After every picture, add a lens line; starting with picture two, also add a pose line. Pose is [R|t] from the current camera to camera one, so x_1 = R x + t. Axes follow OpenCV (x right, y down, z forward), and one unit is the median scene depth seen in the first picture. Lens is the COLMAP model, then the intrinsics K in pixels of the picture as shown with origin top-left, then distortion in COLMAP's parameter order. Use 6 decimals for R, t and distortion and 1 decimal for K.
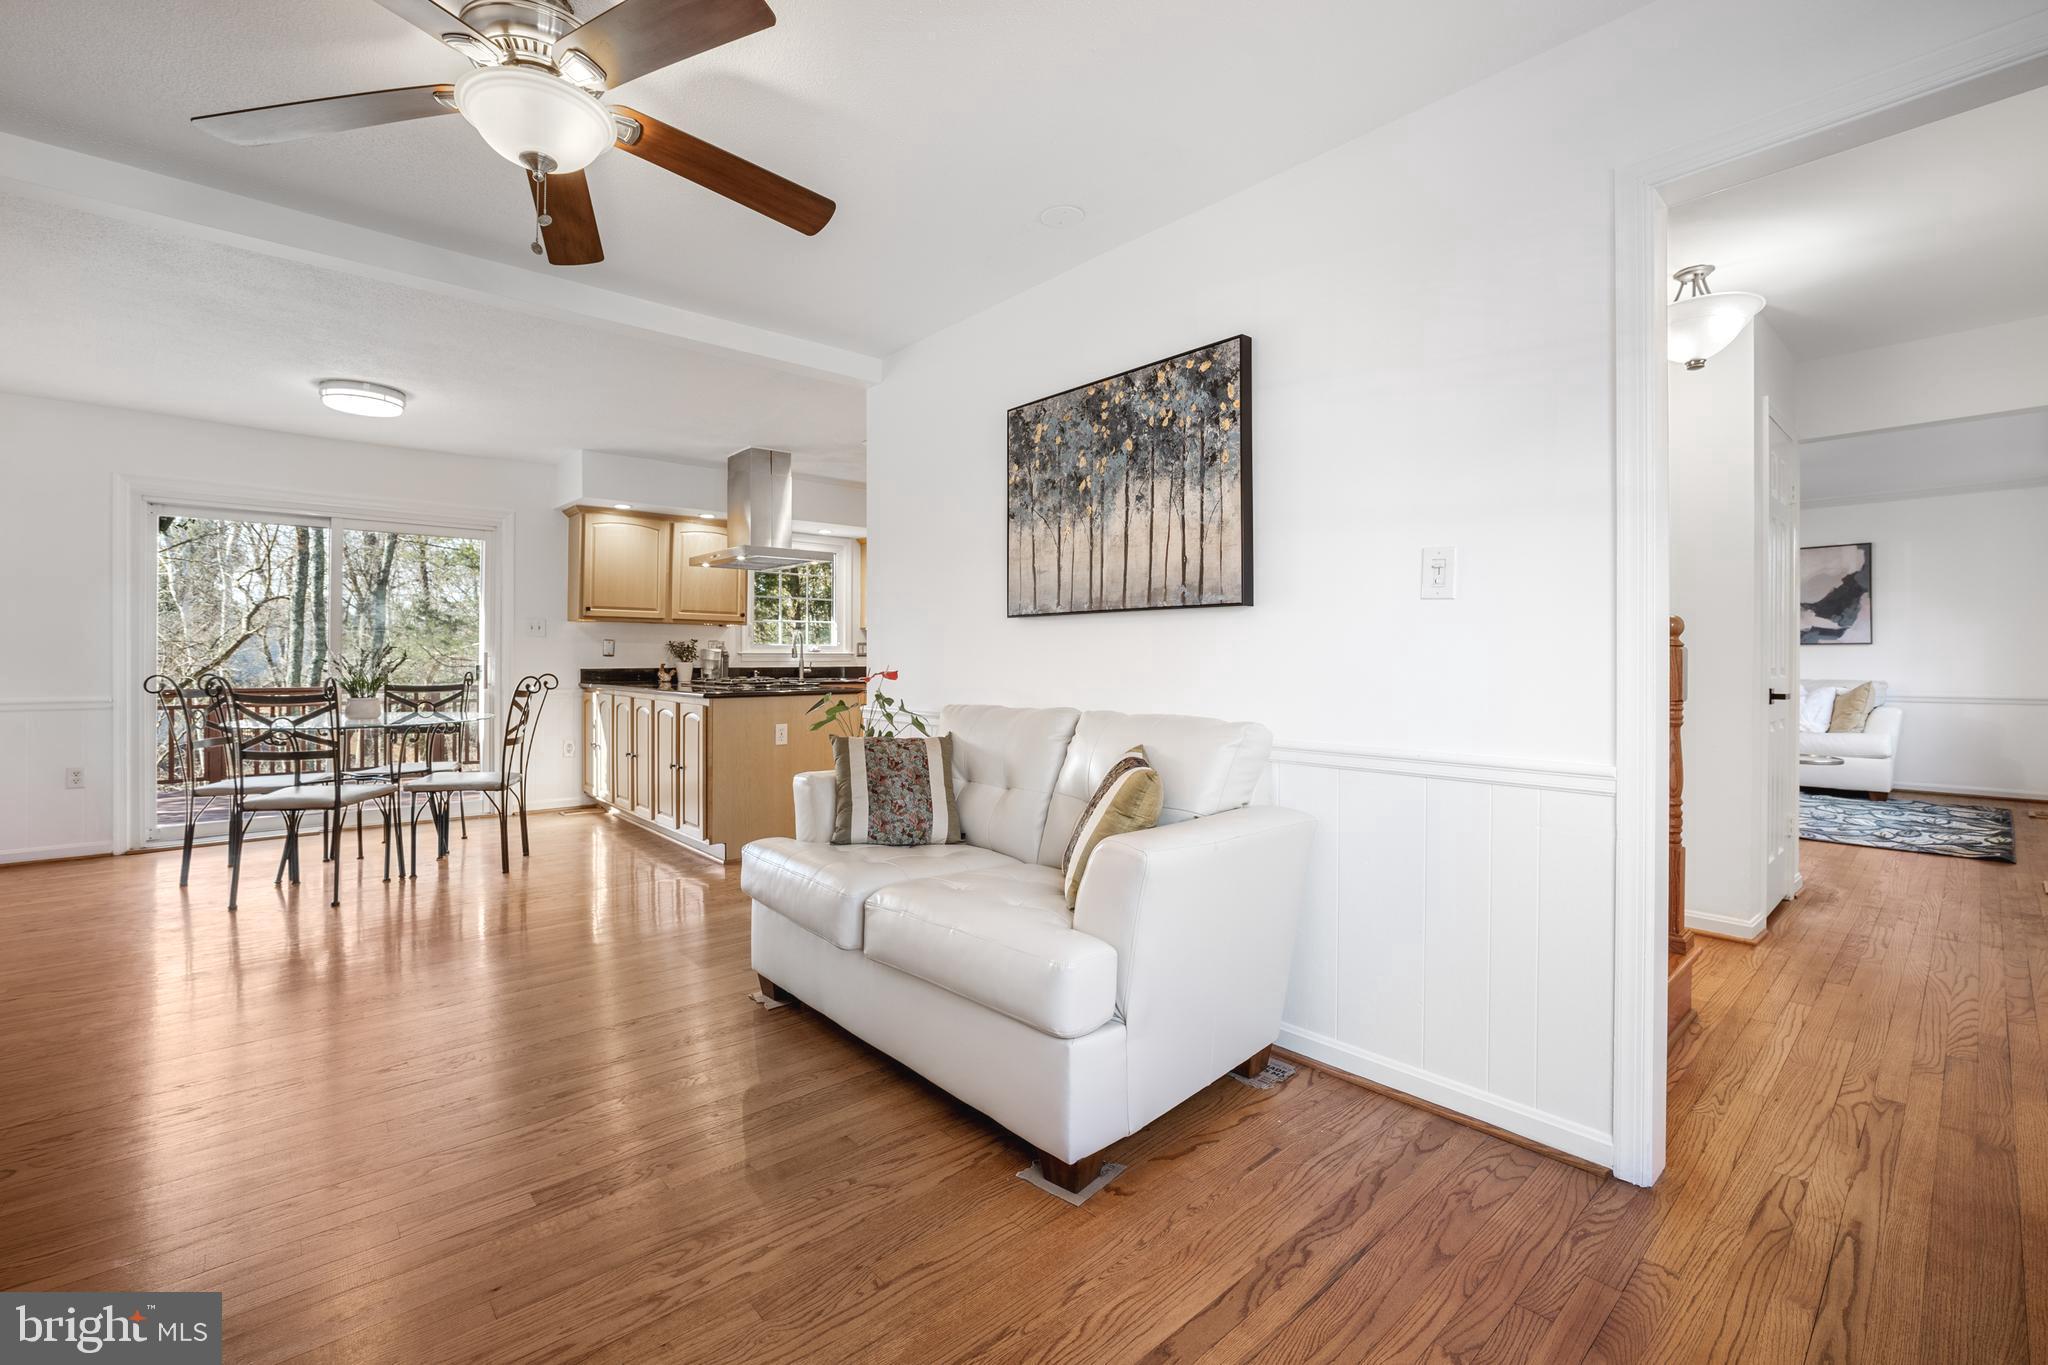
lens RADIAL K [[882.5, 0, 1025.7], [0, 882.5, 654.5], [0, 0, 1]] dist [-0.036054, 0.012240]
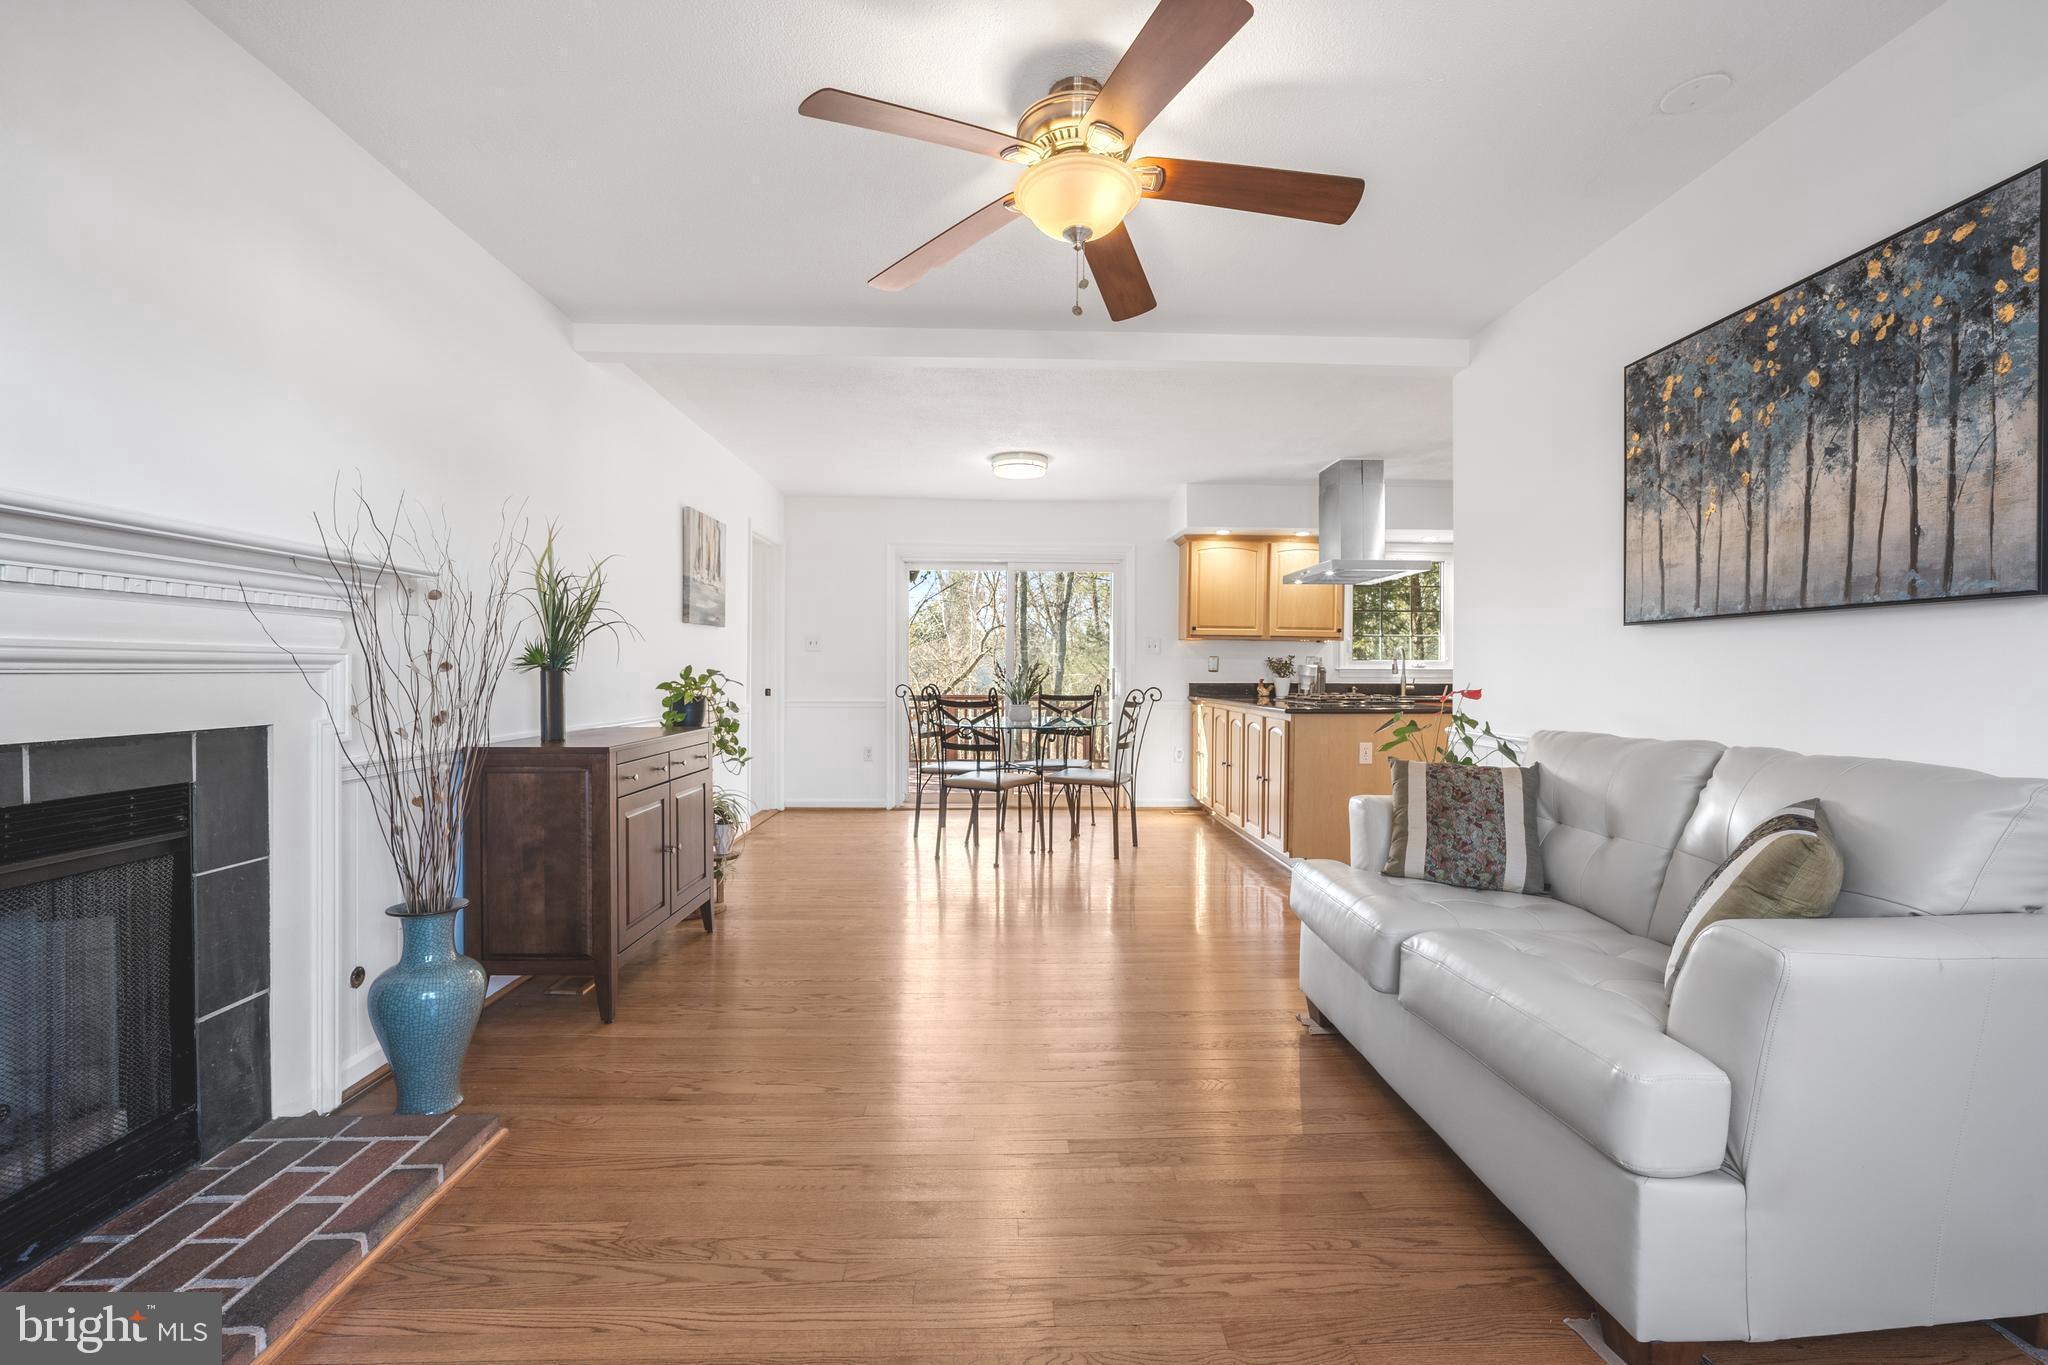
lens RADIAL K [[869.5, 0, 1026.6], [0, 869.5, 678.6], [0, 0, 1]] dist [-0.034262, 0.015087]
pose [[0.771106, 0.007370, -0.636664, 0.063595], [-0.001066, 0.999947, 0.010284, -0.000635], [0.636706, -0.007251, 0.771073, 0.052537]]
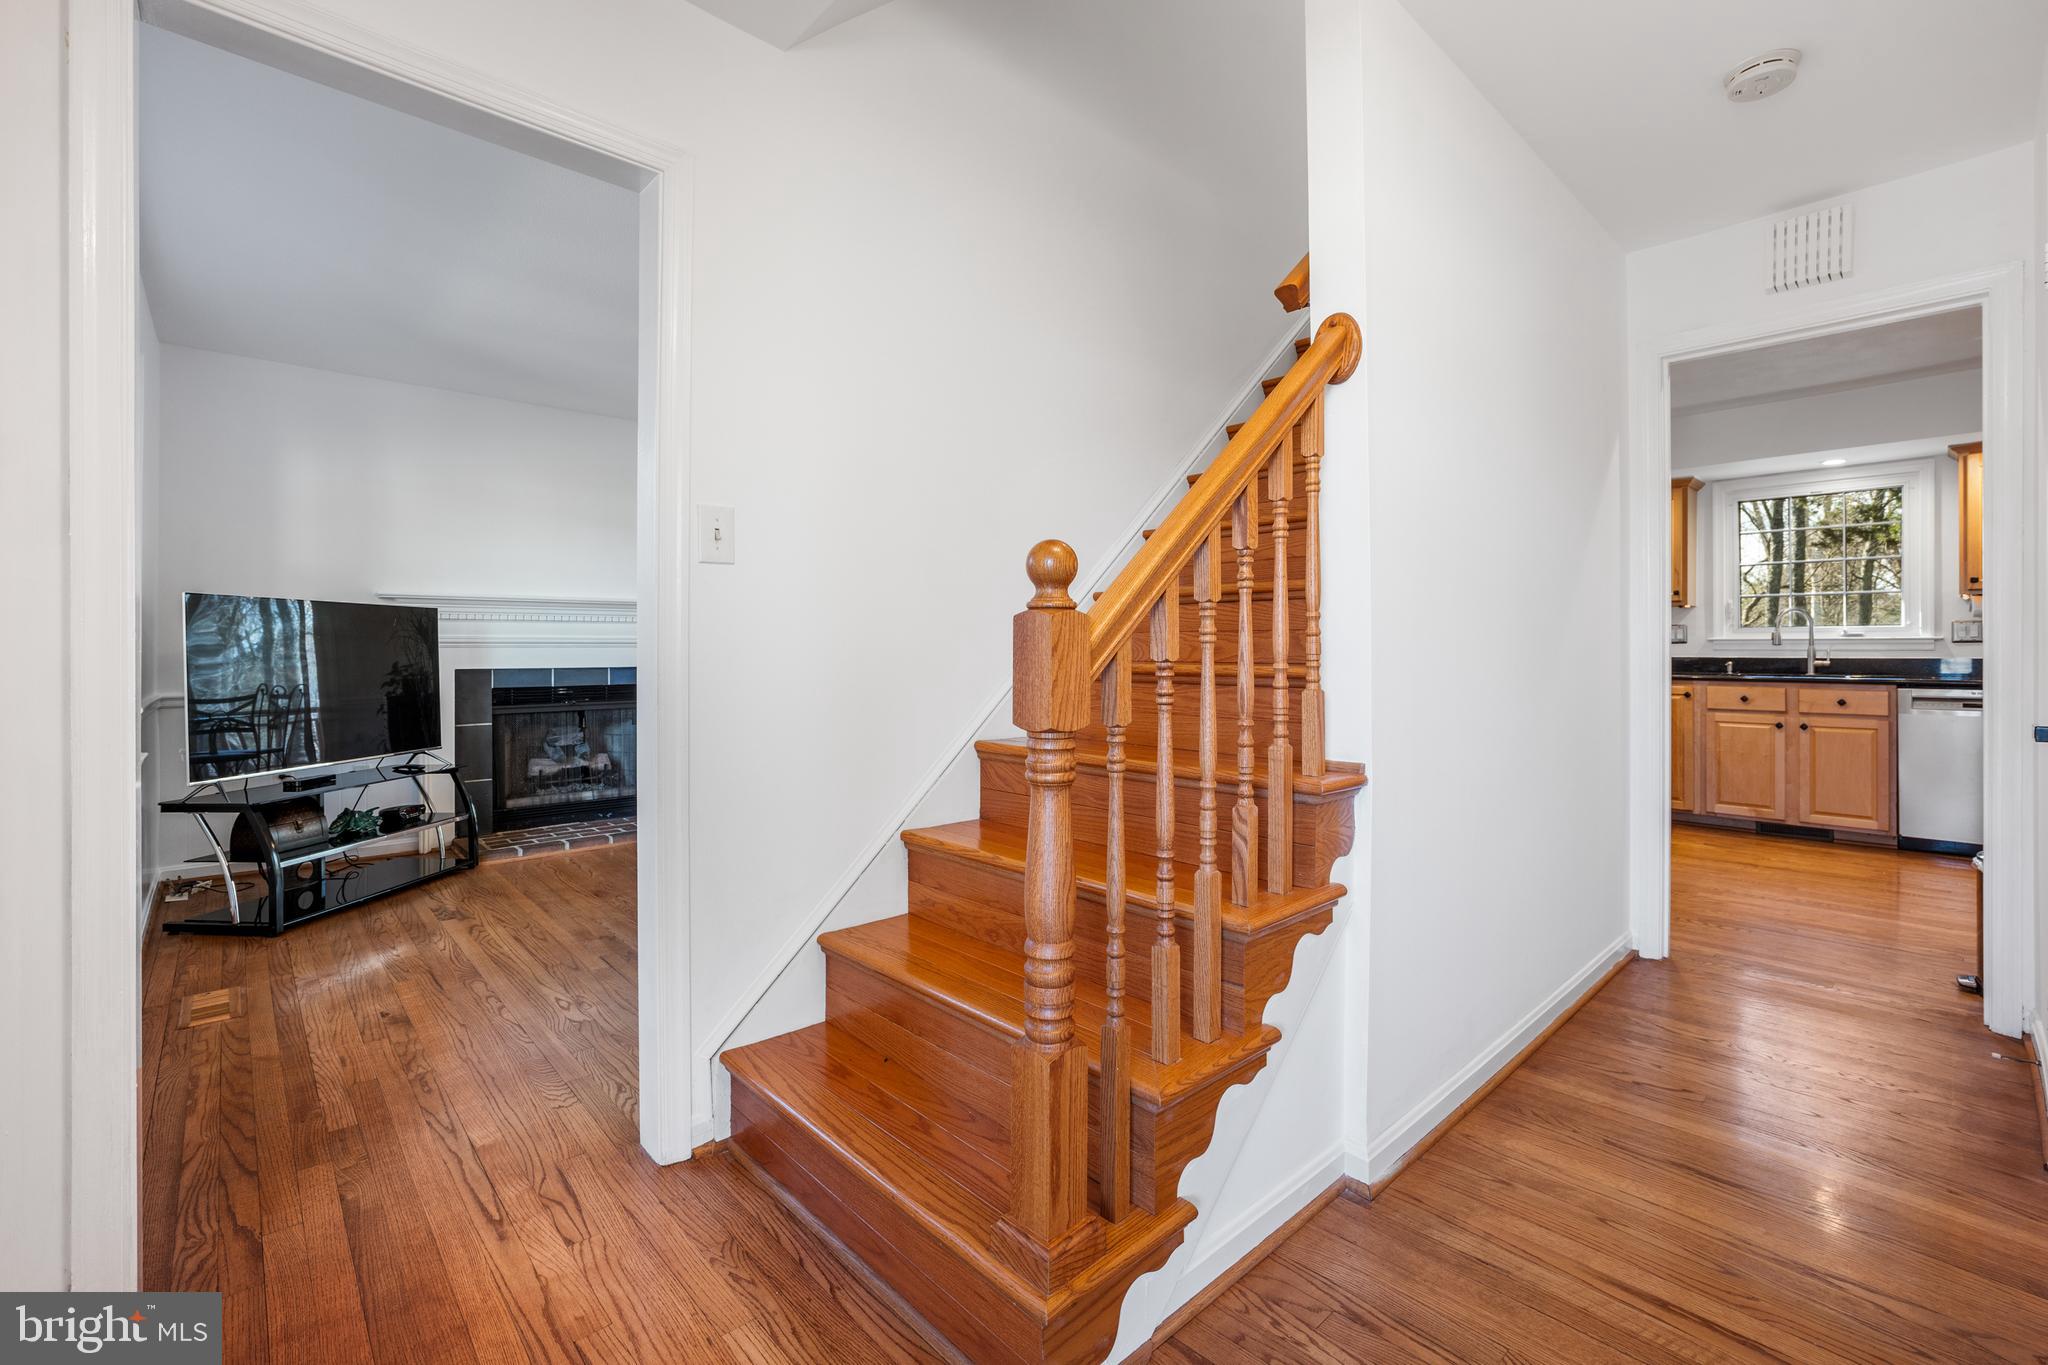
lens RADIAL K [[882.5, 0, 1025.7], [0, 882.5, 654.5], [0, 0, 1]] dist [-0.036054, 0.012240]
pose [[0.013815, 0.004487, -0.999894, 1.075807], [0.006506, 0.999968, 0.004577, 0.009195], [0.999883, -0.006568, 0.013786, 0.875636]]
